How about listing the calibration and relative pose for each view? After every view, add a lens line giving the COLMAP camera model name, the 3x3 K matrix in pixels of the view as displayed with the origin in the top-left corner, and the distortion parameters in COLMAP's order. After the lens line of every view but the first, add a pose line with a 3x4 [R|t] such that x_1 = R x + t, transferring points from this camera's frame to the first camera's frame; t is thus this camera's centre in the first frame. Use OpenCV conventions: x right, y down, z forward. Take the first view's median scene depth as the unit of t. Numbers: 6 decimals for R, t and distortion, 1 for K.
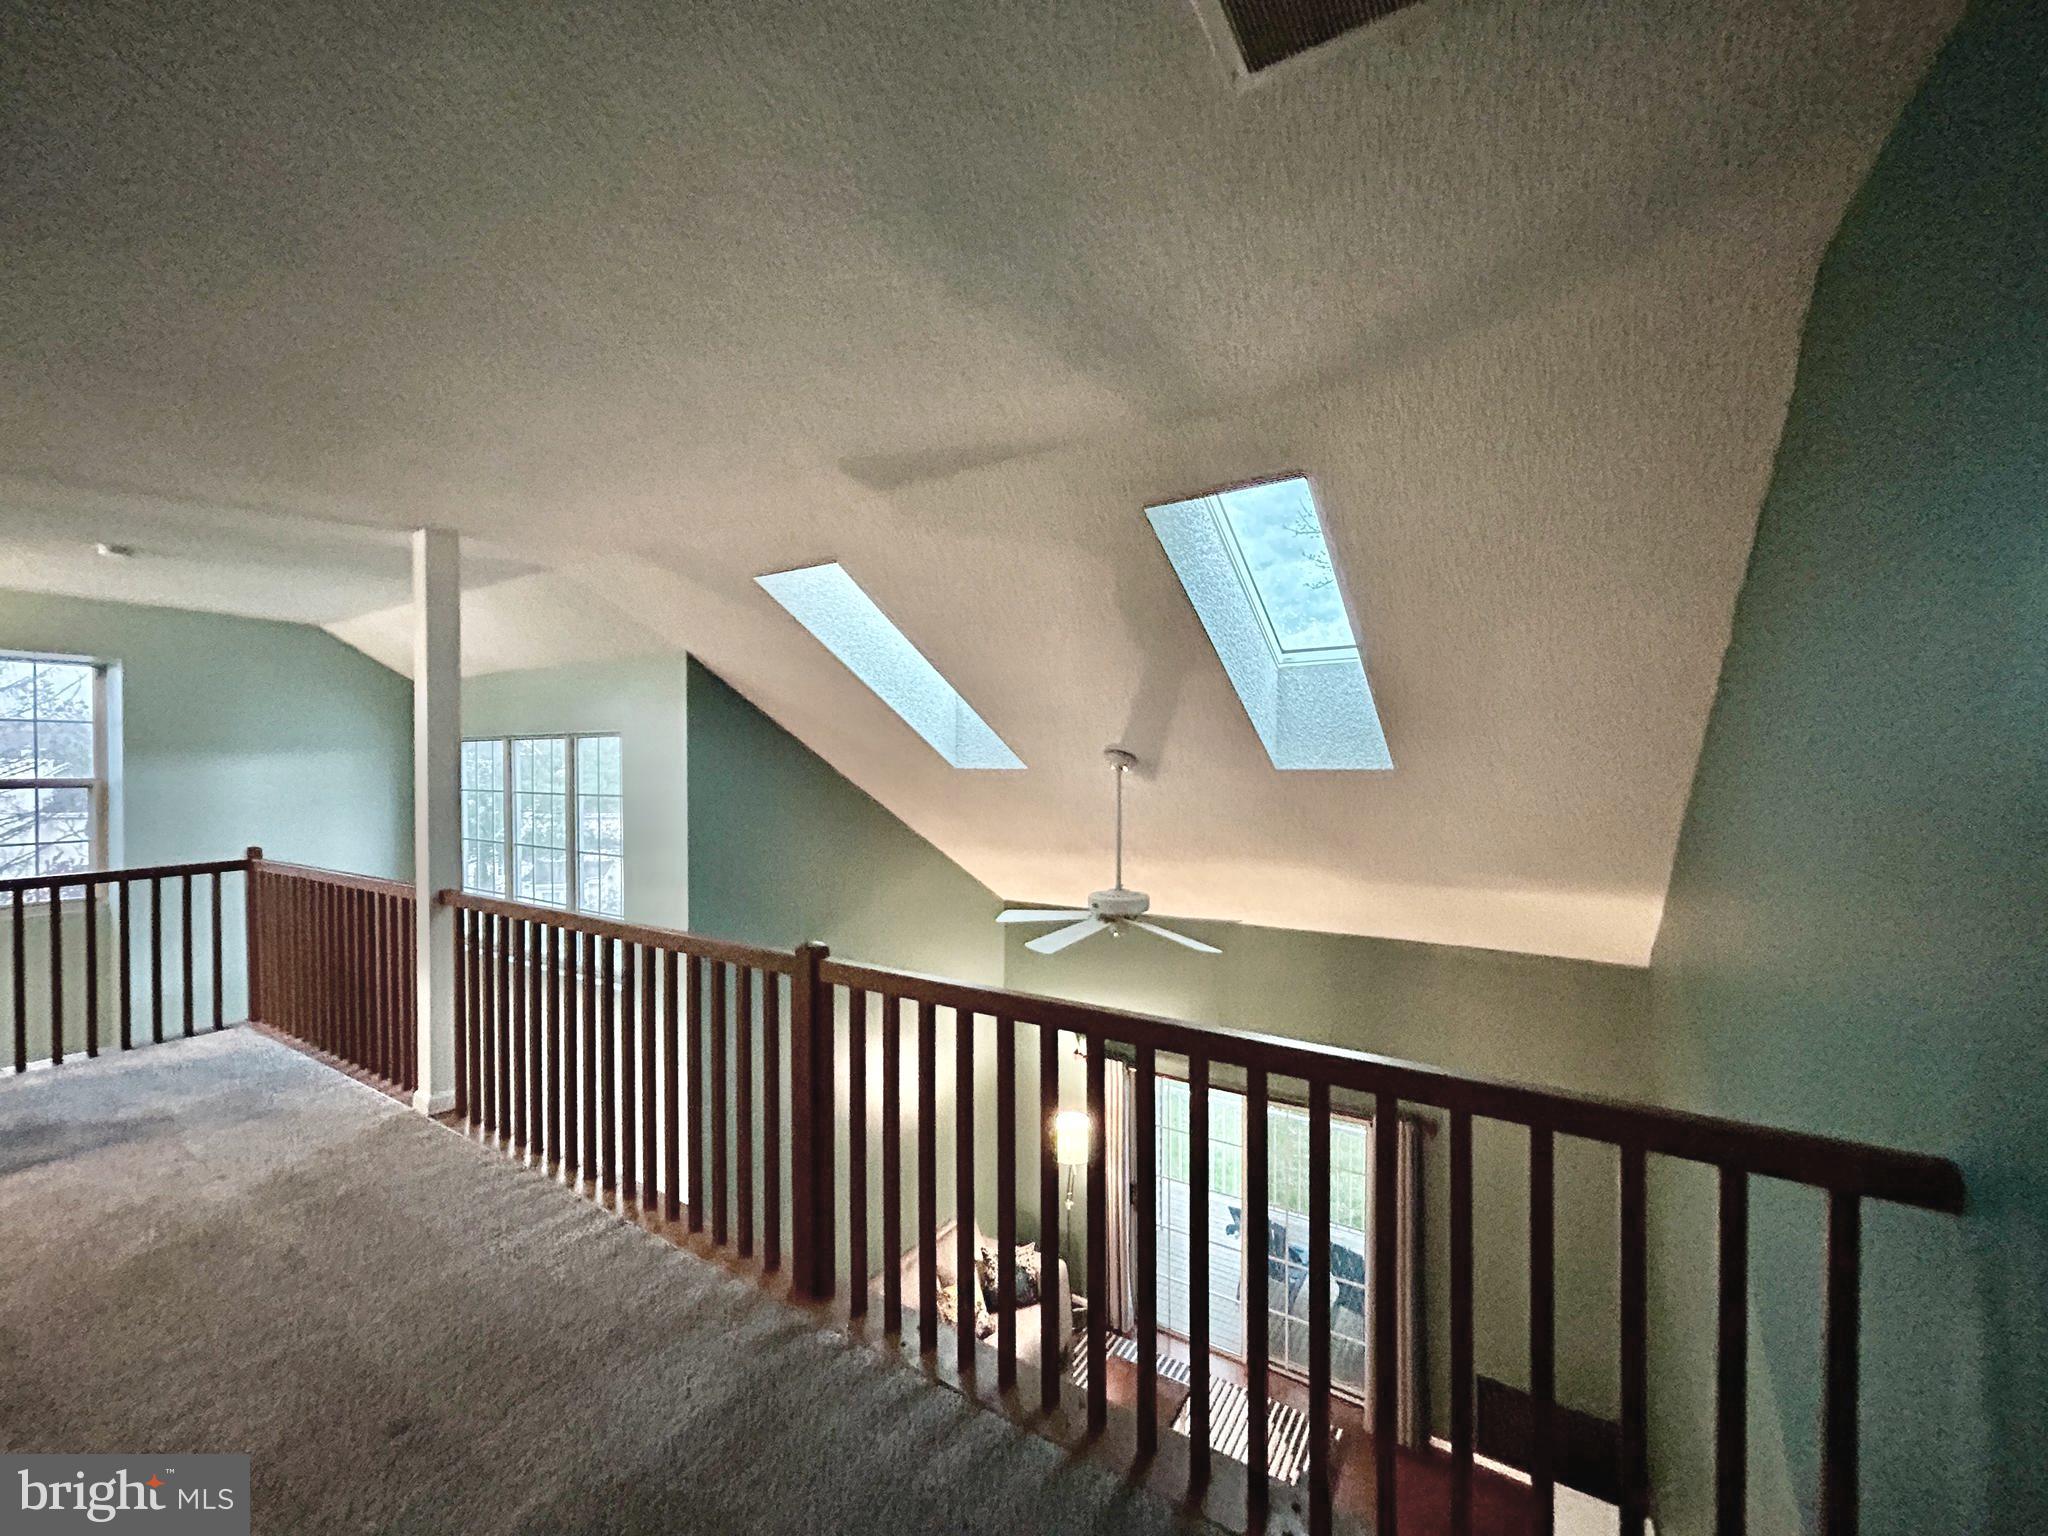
lens RADIAL K [[828.1, 0, 1017.4], [0, 828.1, 770.4], [0, 0, 1]] dist [-0.000974, 0.000484]
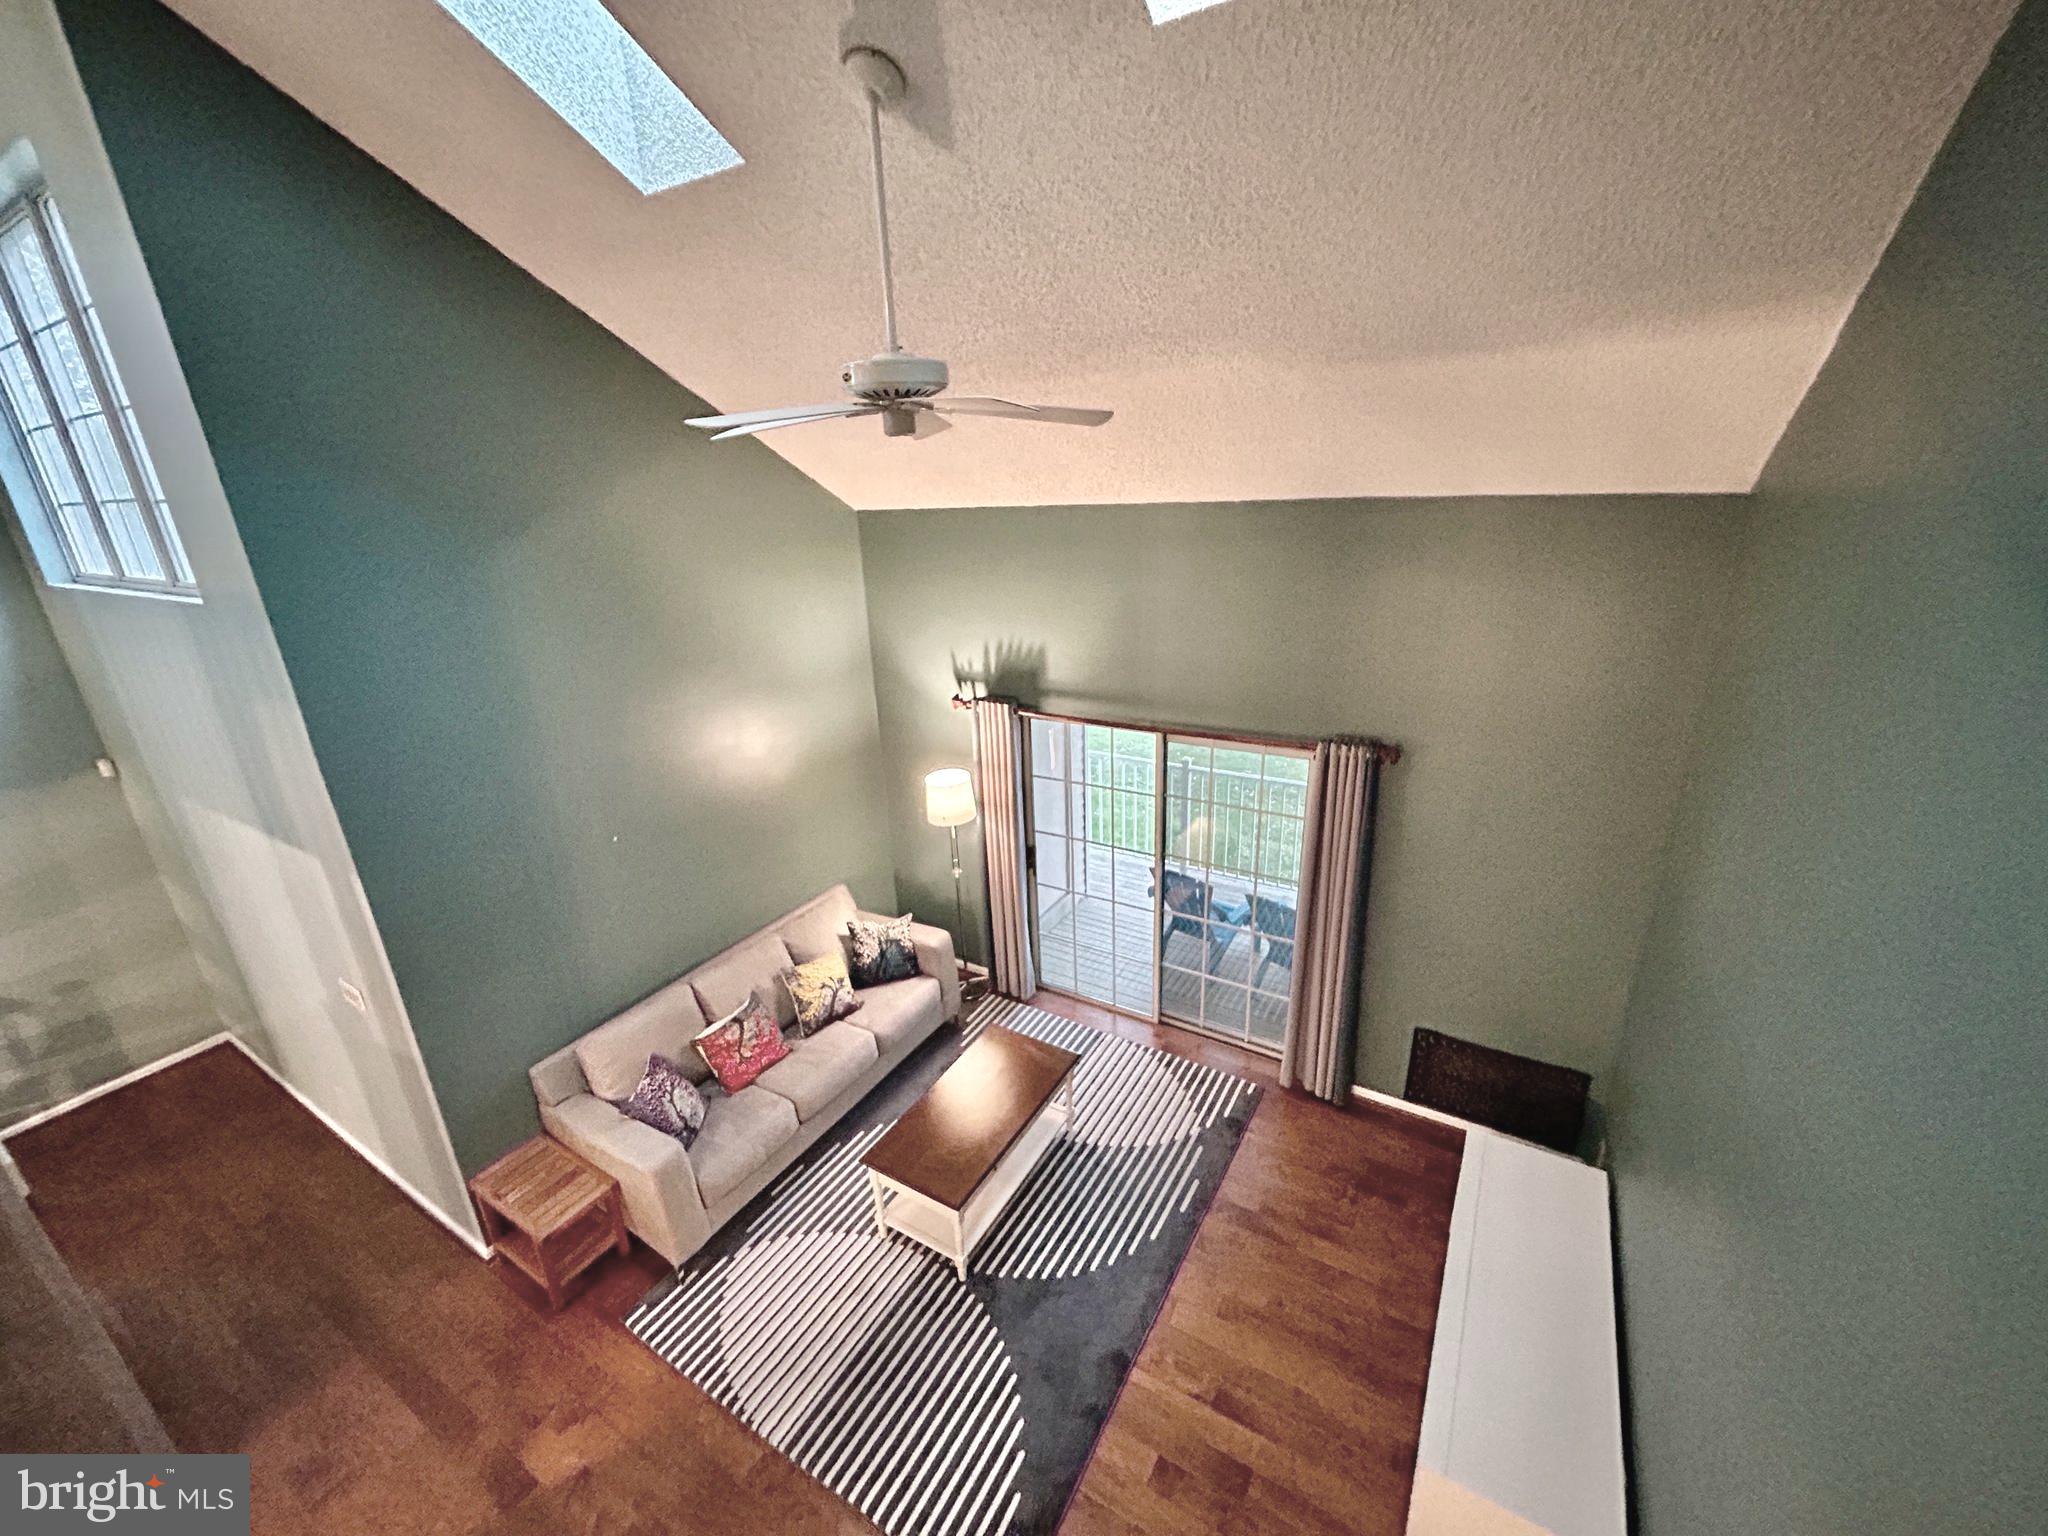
lens RADIAL K [[828.3, 0, 1021.4], [0, 828.3, 769.0], [0, 0, 1]] dist [-0.004227, 0.000342]
pose [[0.998927, -0.044958, 0.011119, 0.159242], [0.038771, 0.943118, 0.330190, 0.190468], [-0.025331, -0.329404, 0.943849, 0.303451]]
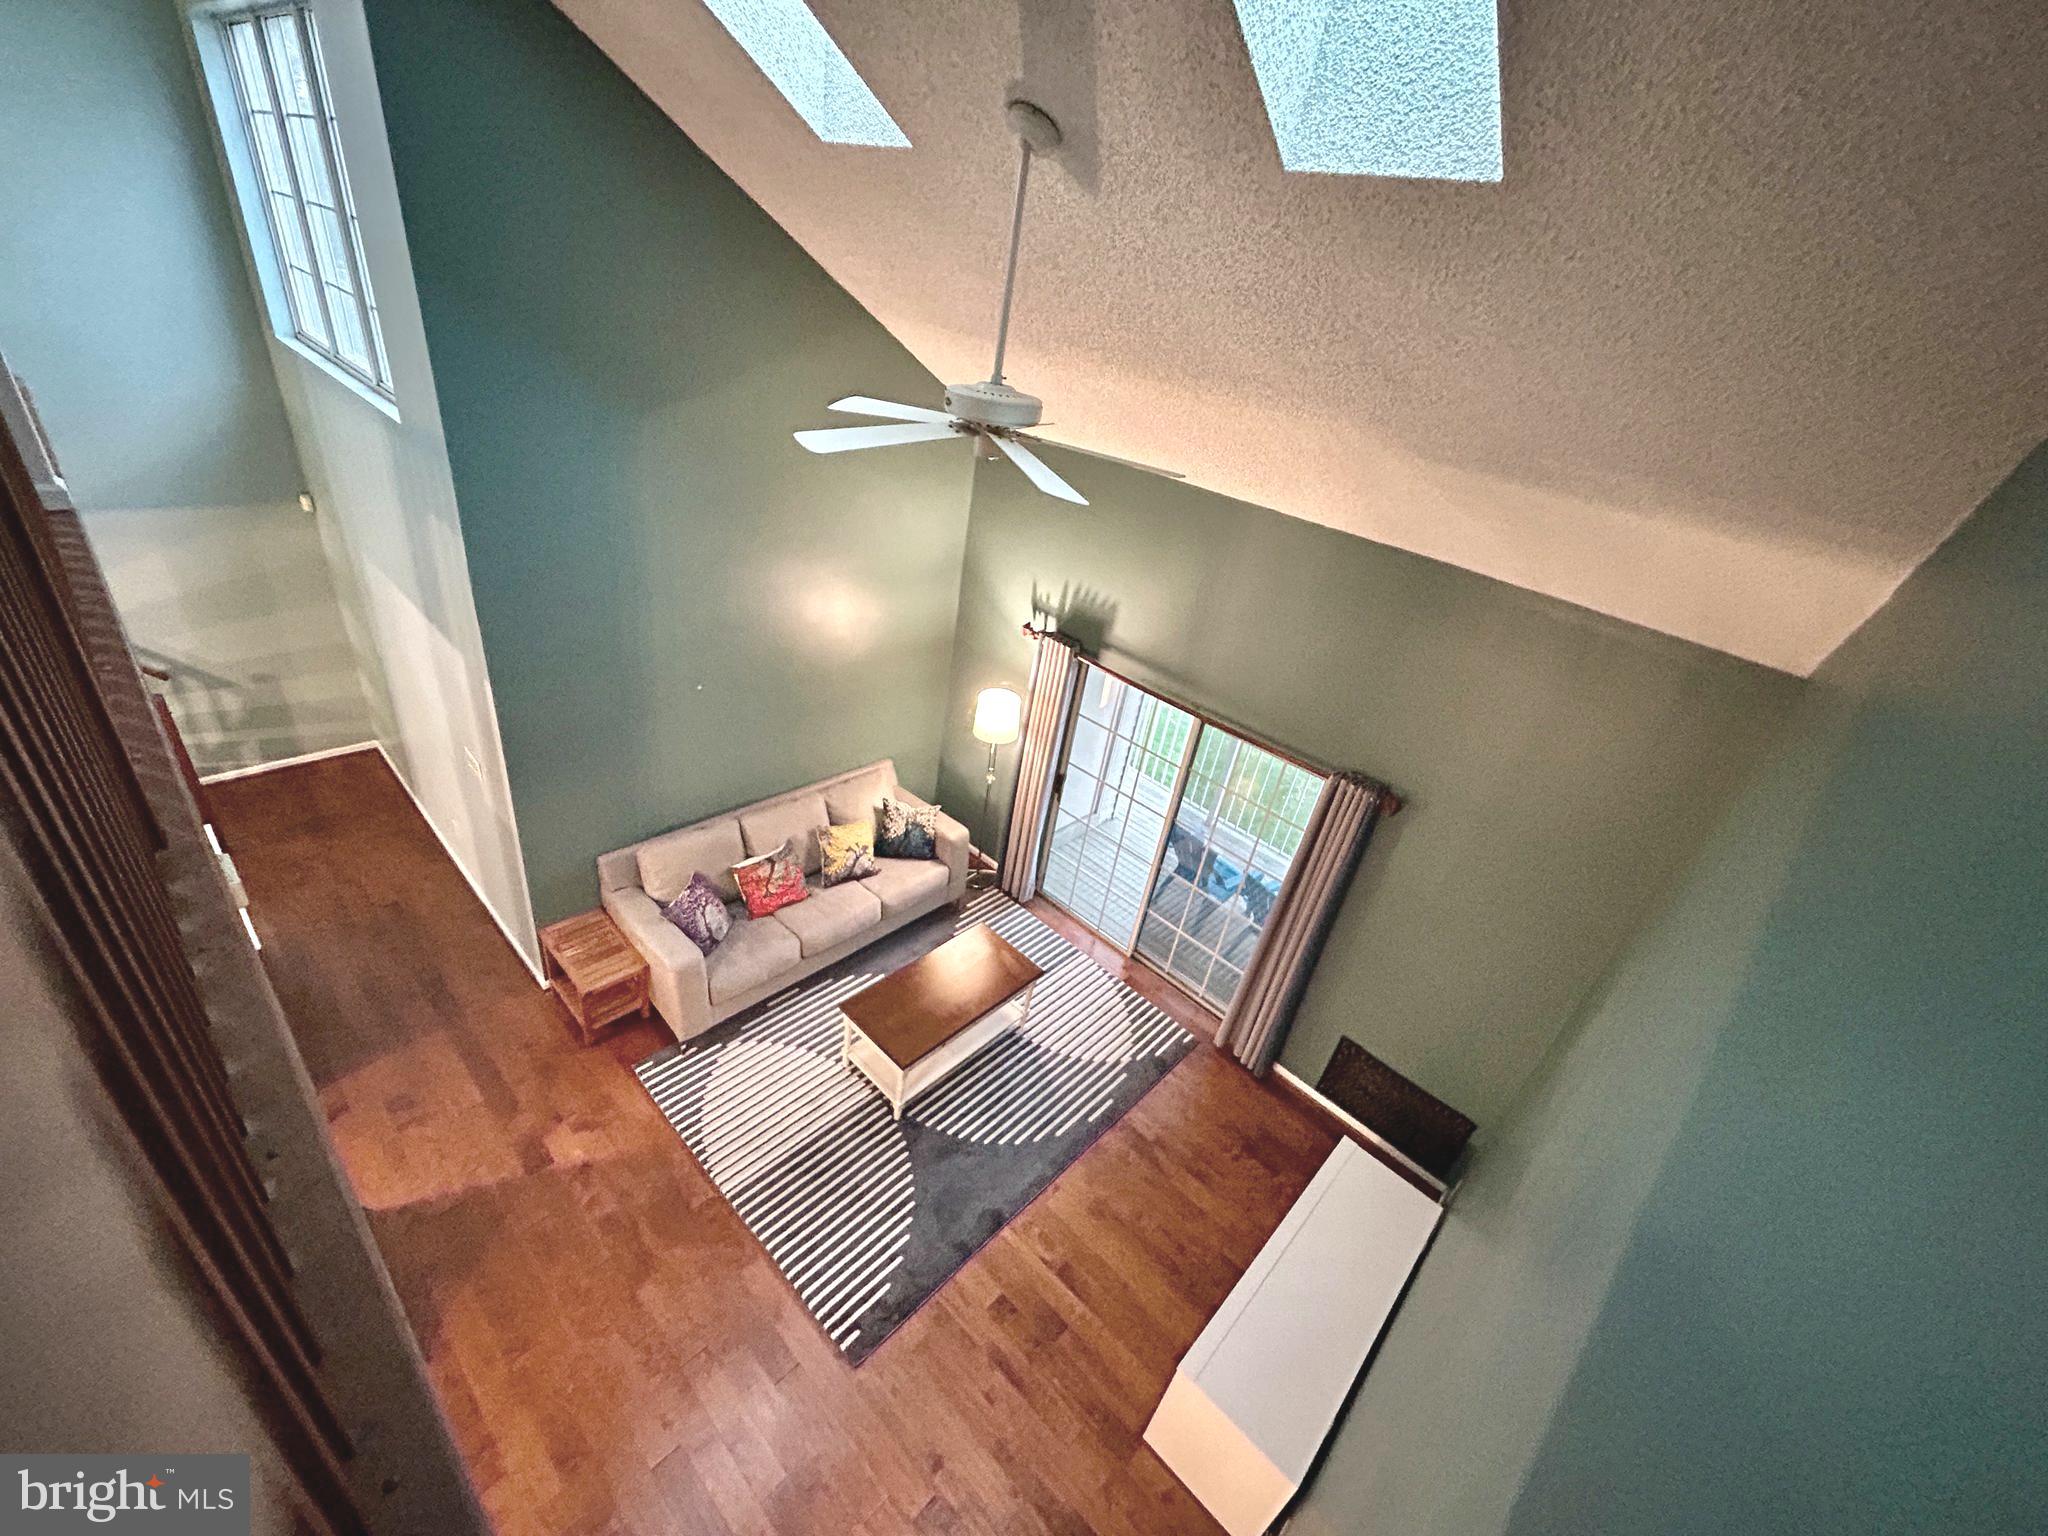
lens RADIAL K [[826.9, 0, 1020.3], [0, 826.9, 770.1], [0, 0, 1]] dist [-0.009333, 0.003768]
pose [[0.971916, 0.222808, -0.075740, 0.209725], [-0.157225, 0.854268, 0.495486, 0.068056], [0.175100, -0.469663, 0.865307, 0.273008]]
